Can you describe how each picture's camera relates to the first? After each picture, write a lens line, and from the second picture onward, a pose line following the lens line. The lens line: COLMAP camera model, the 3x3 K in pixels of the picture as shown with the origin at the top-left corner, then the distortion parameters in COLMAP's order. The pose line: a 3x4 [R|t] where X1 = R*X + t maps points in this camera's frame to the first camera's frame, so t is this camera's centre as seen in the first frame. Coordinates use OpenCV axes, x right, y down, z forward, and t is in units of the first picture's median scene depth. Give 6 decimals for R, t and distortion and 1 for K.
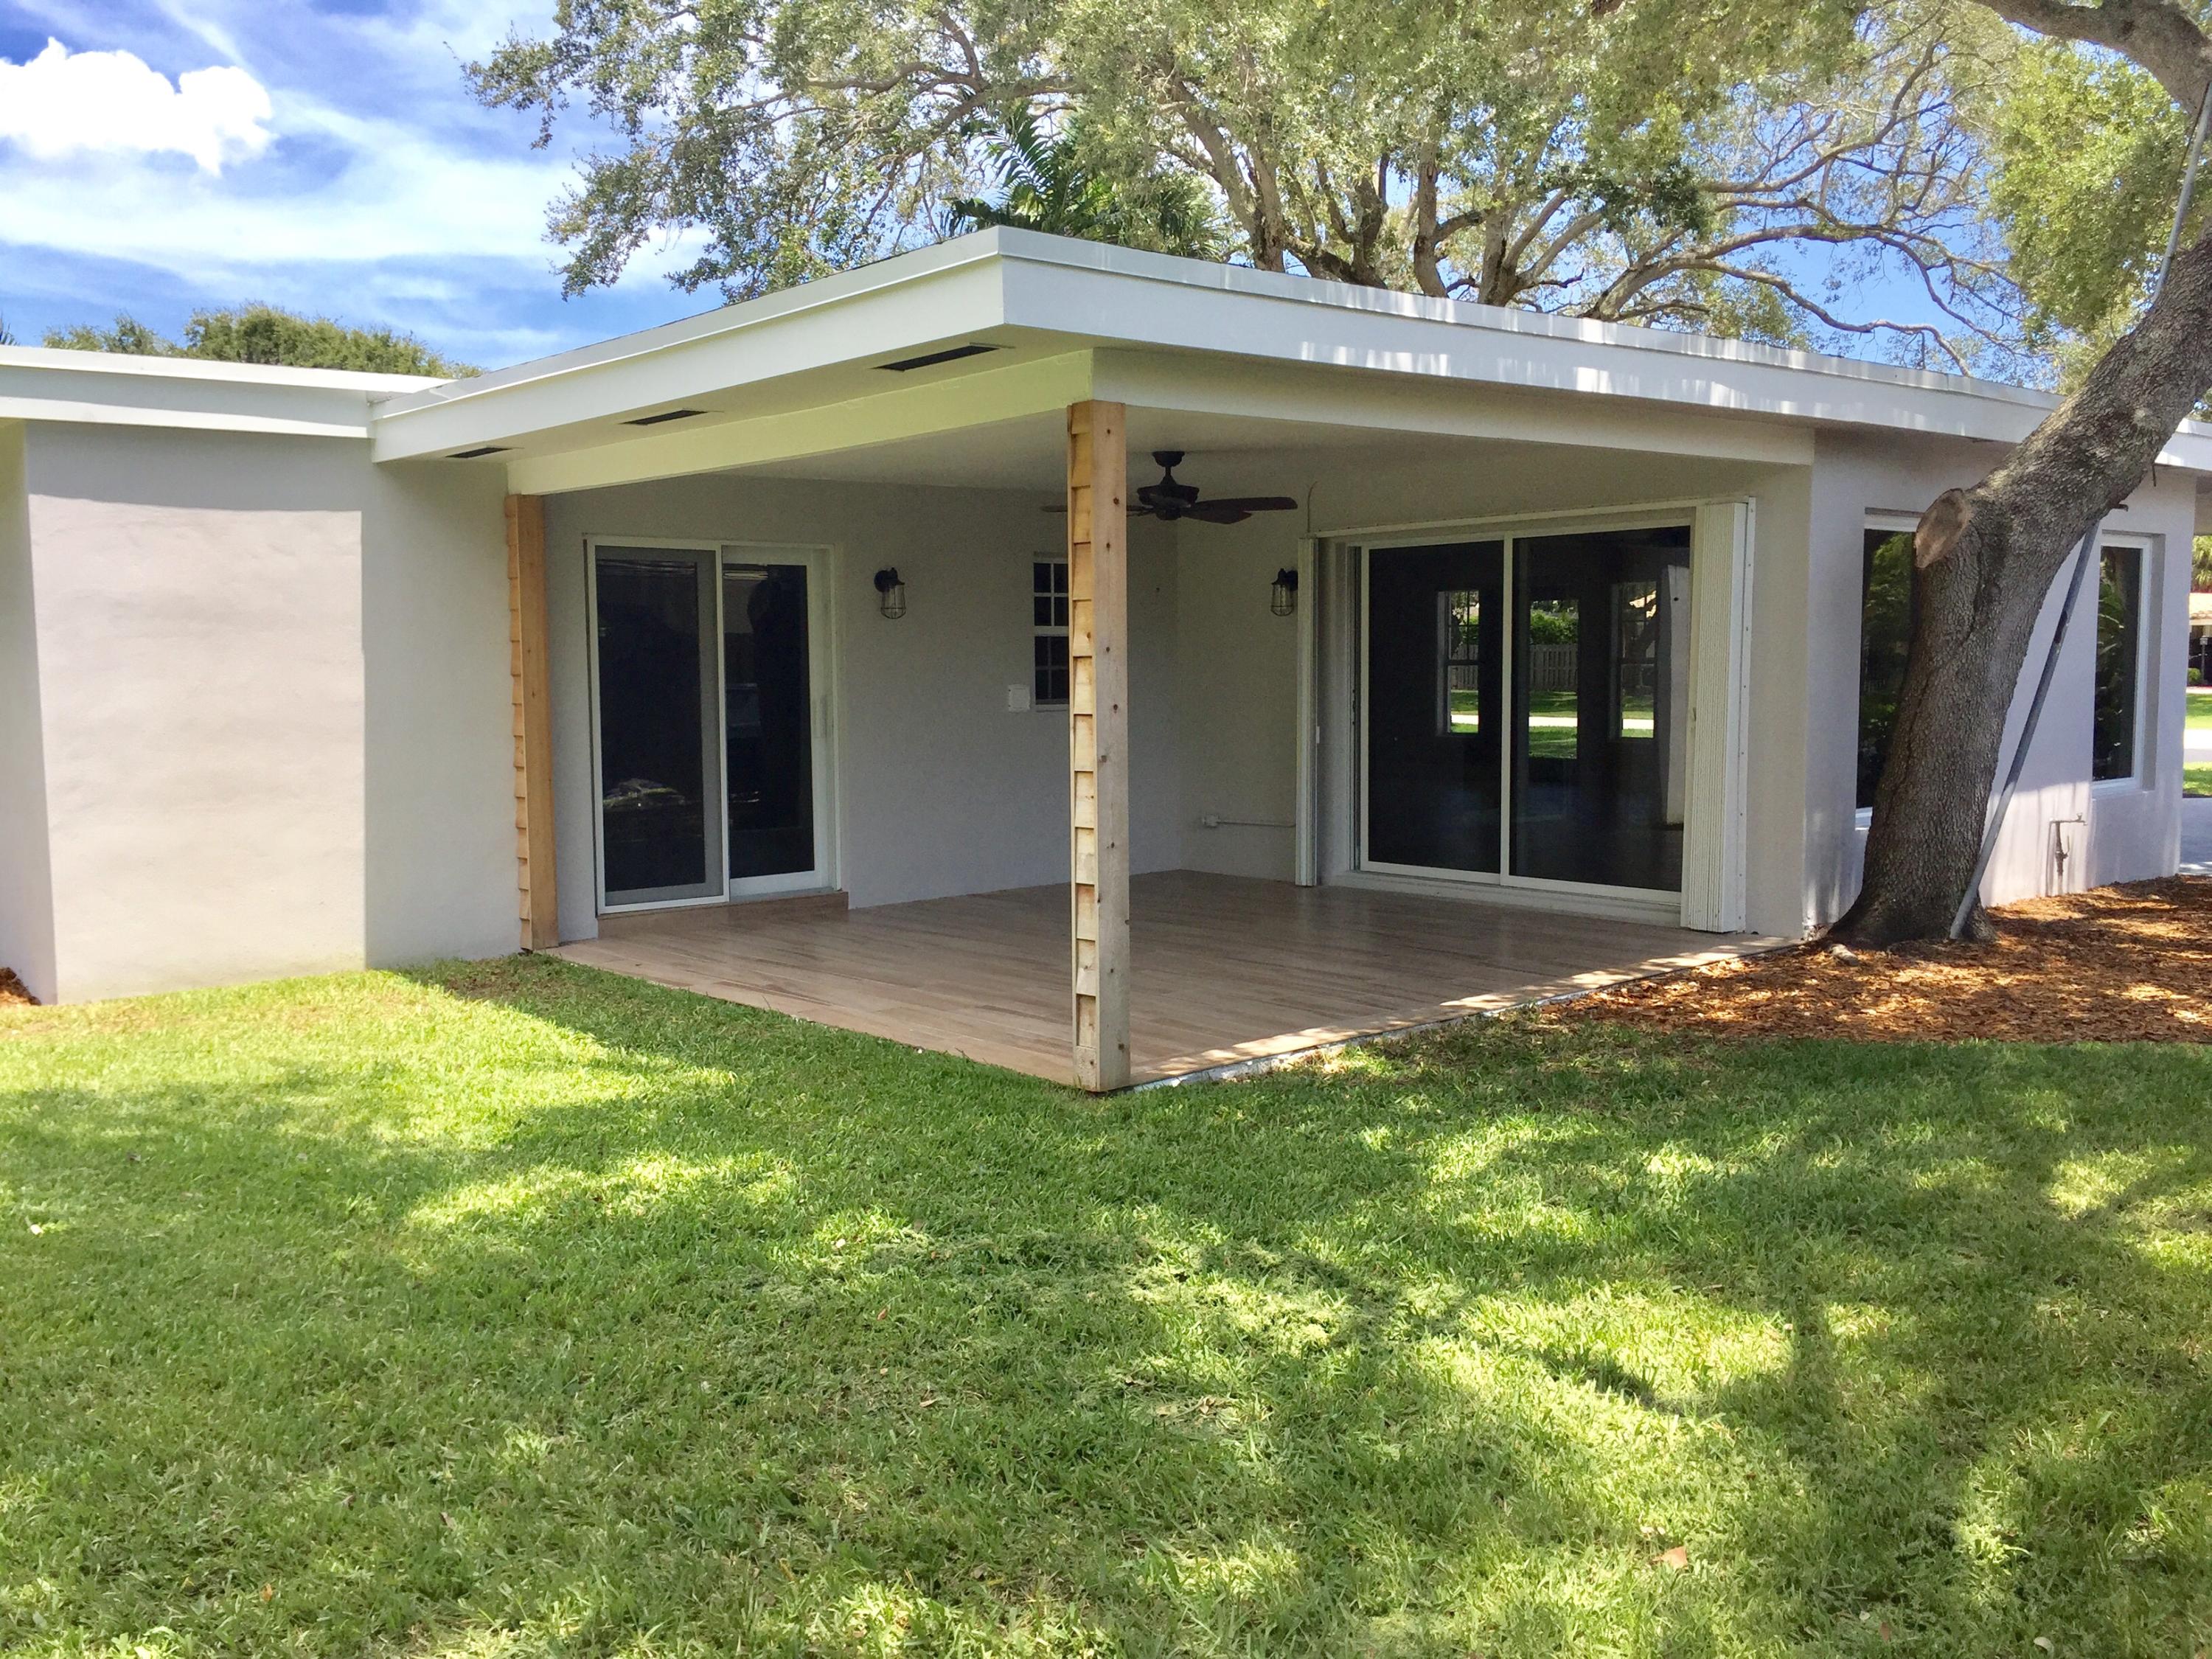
lens RADIAL K [[1862.4, 0, 1106.0], [0, 1862.4, 829.5], [0, 0, 1]] dist [0.085510, -0.112977]
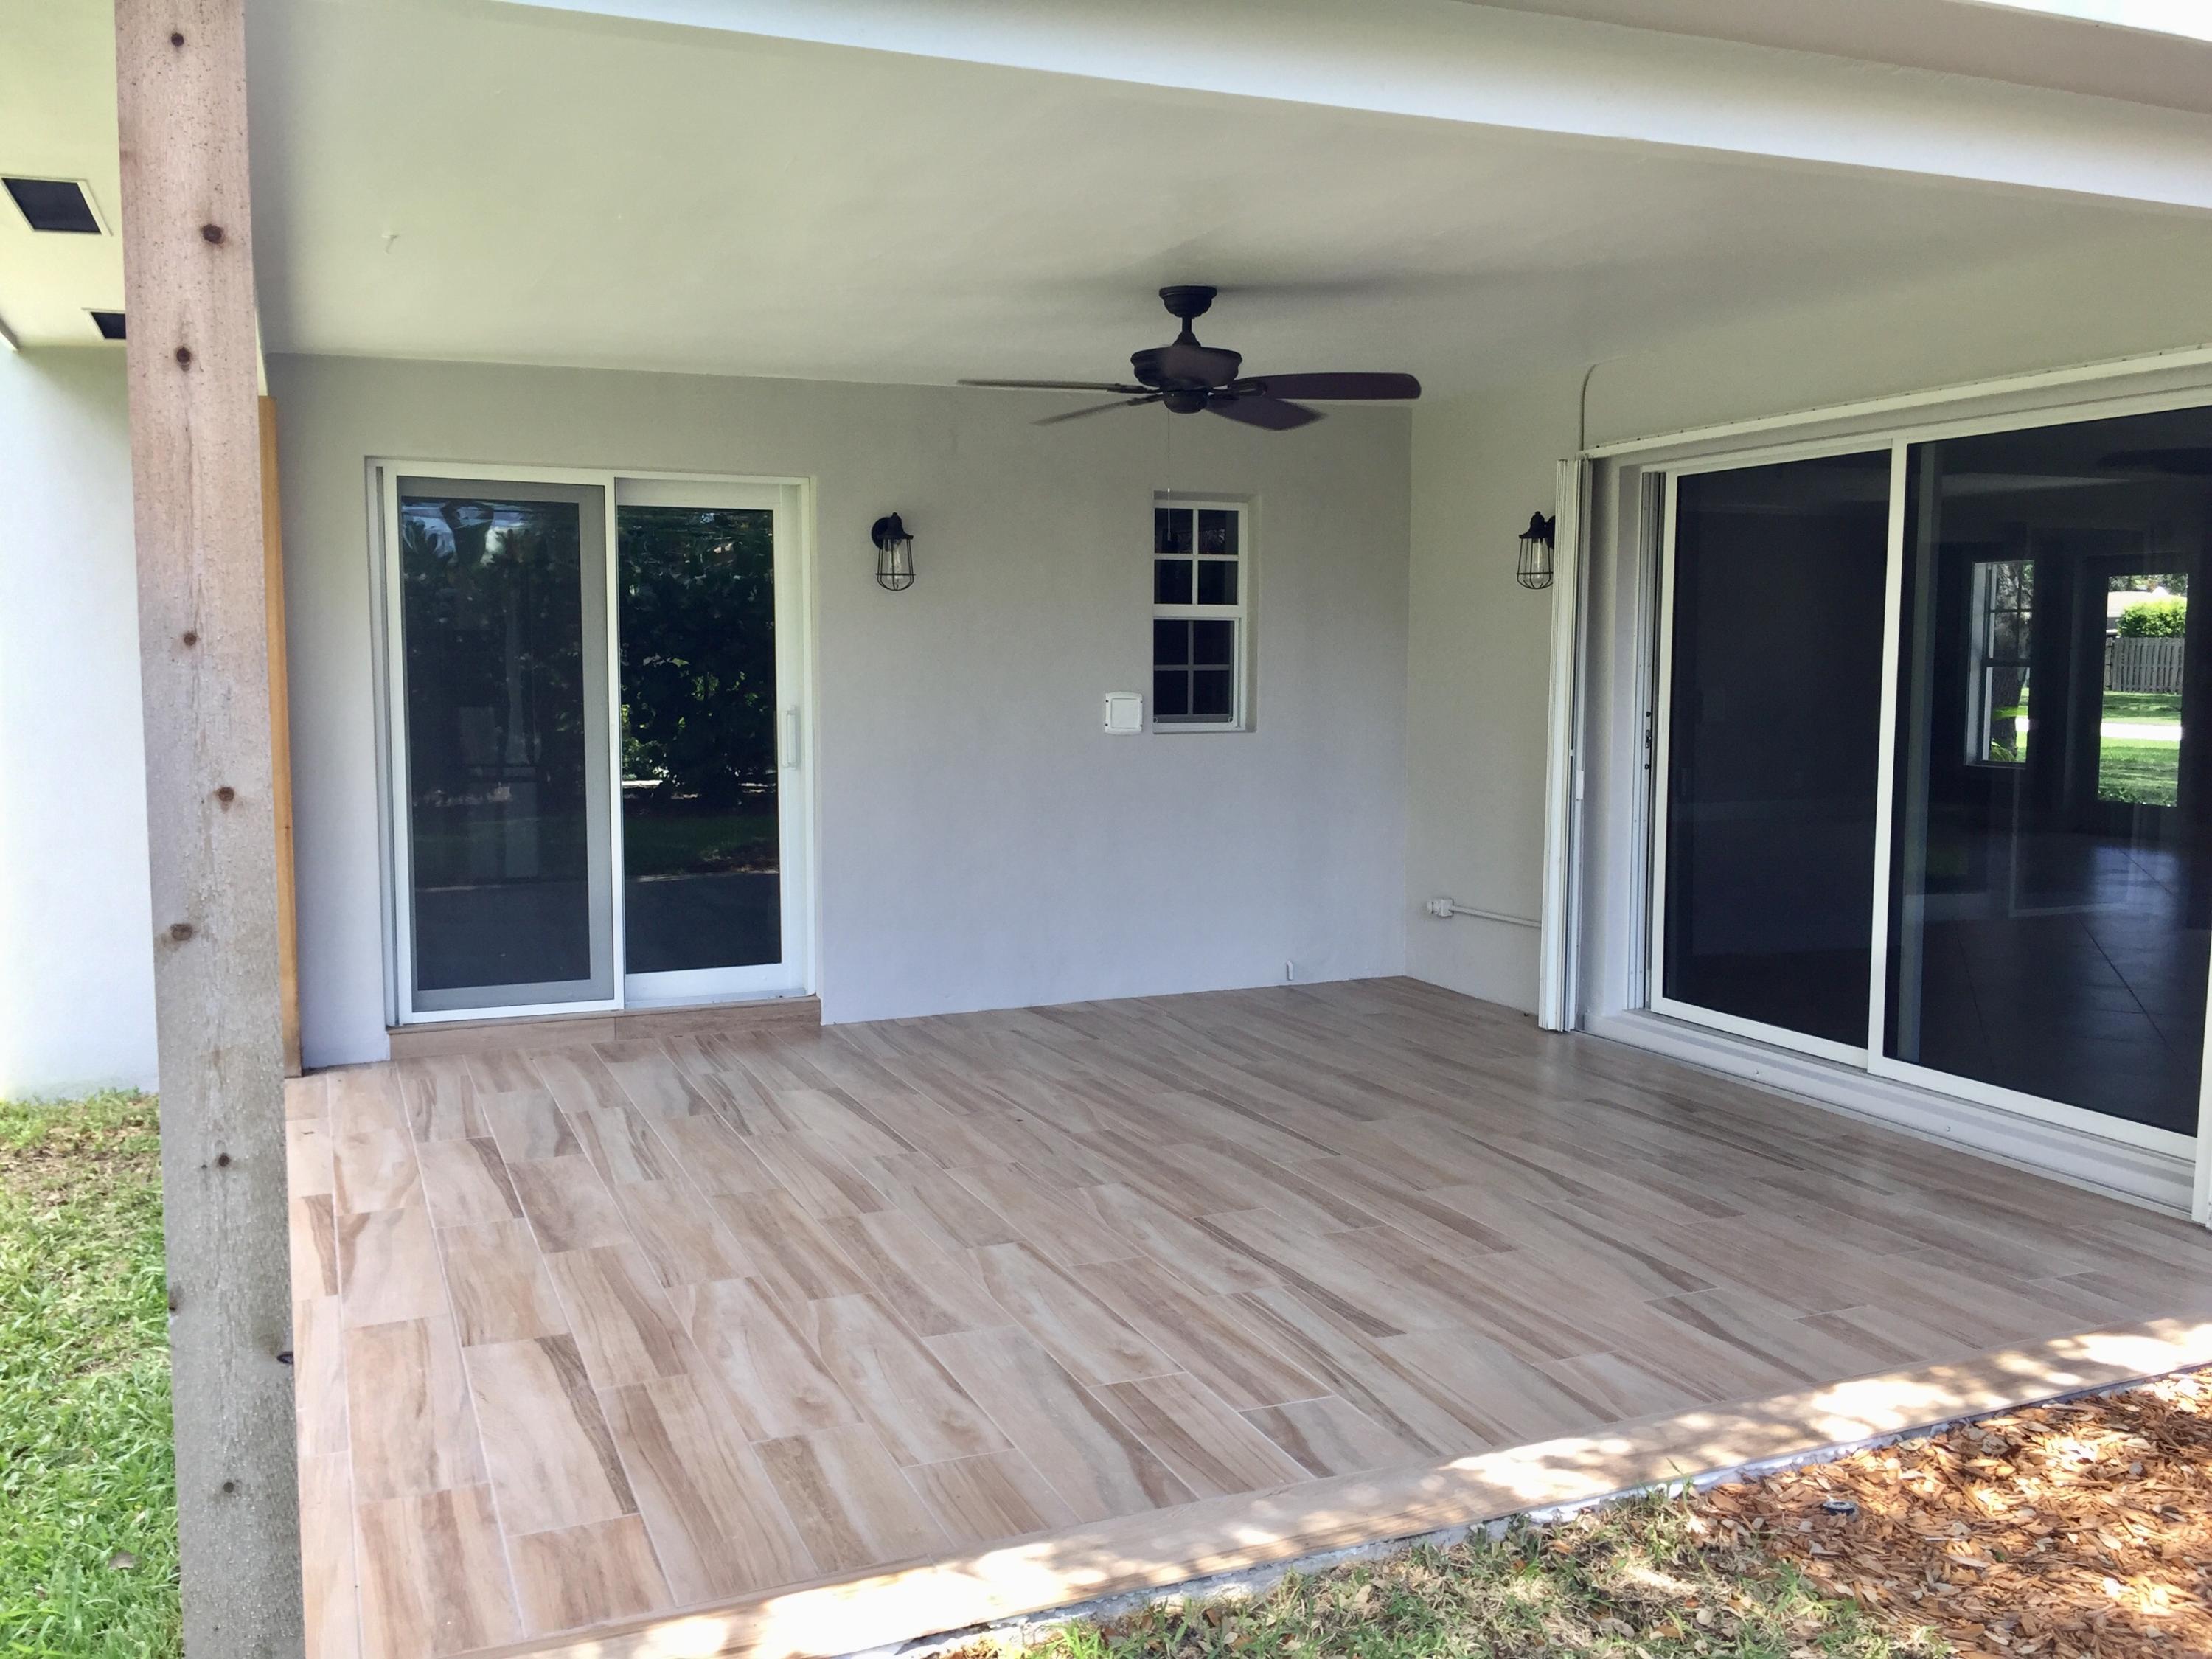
lens RADIAL K [[1916.4, 0, 1106.0], [0, 1916.4, 829.5], [0, 0, 1]] dist [0.094237, -0.142845]
pose [[0.953891, 0.040890, -0.297356, 0.163234], [-0.039769, 0.999161, 0.009824, -0.038605], [0.297508, 0.002455, 0.954716, 0.378850]]
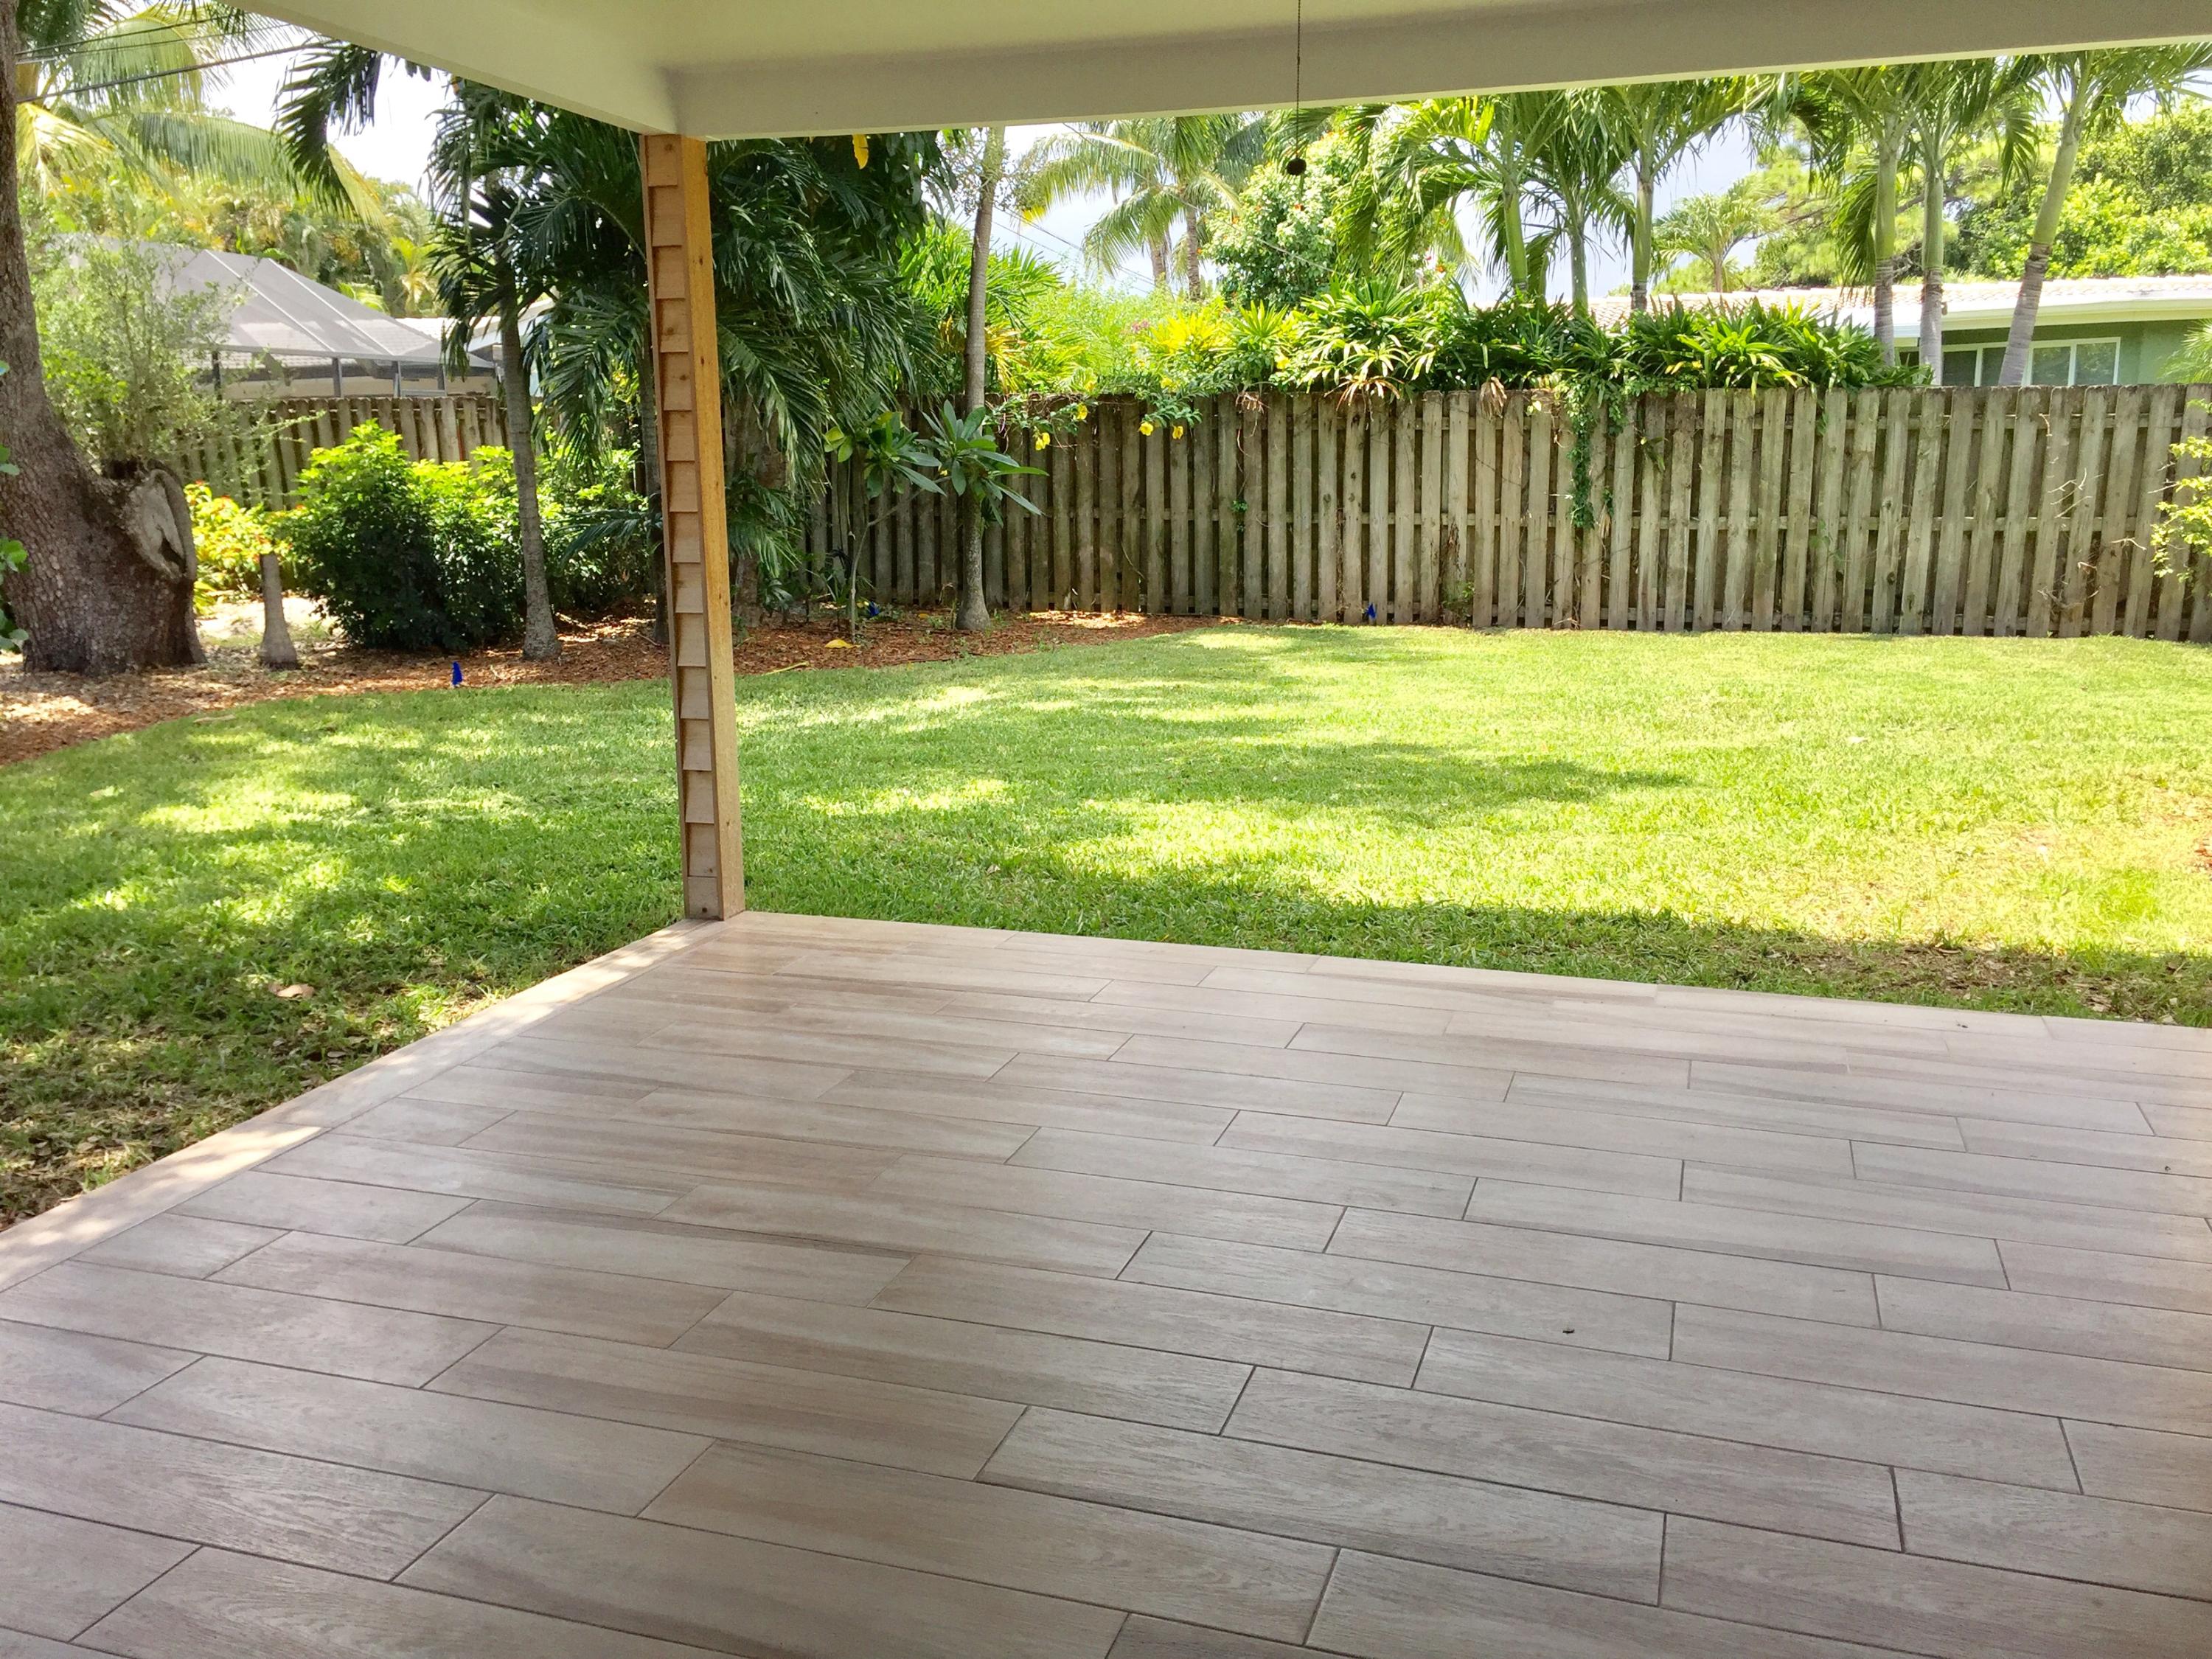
lens RADIAL K [[1916.4, 0, 1106.0], [0, 1916.4, 829.5], [0, 0, 1]] dist [0.094237, -0.142845]
pose [[-0.857625, 0.118400, -0.500460, 0.172811], [-0.029117, 0.960397, 0.277110, -0.093525], [0.513450, 0.252229, -0.820213, 1.030205]]
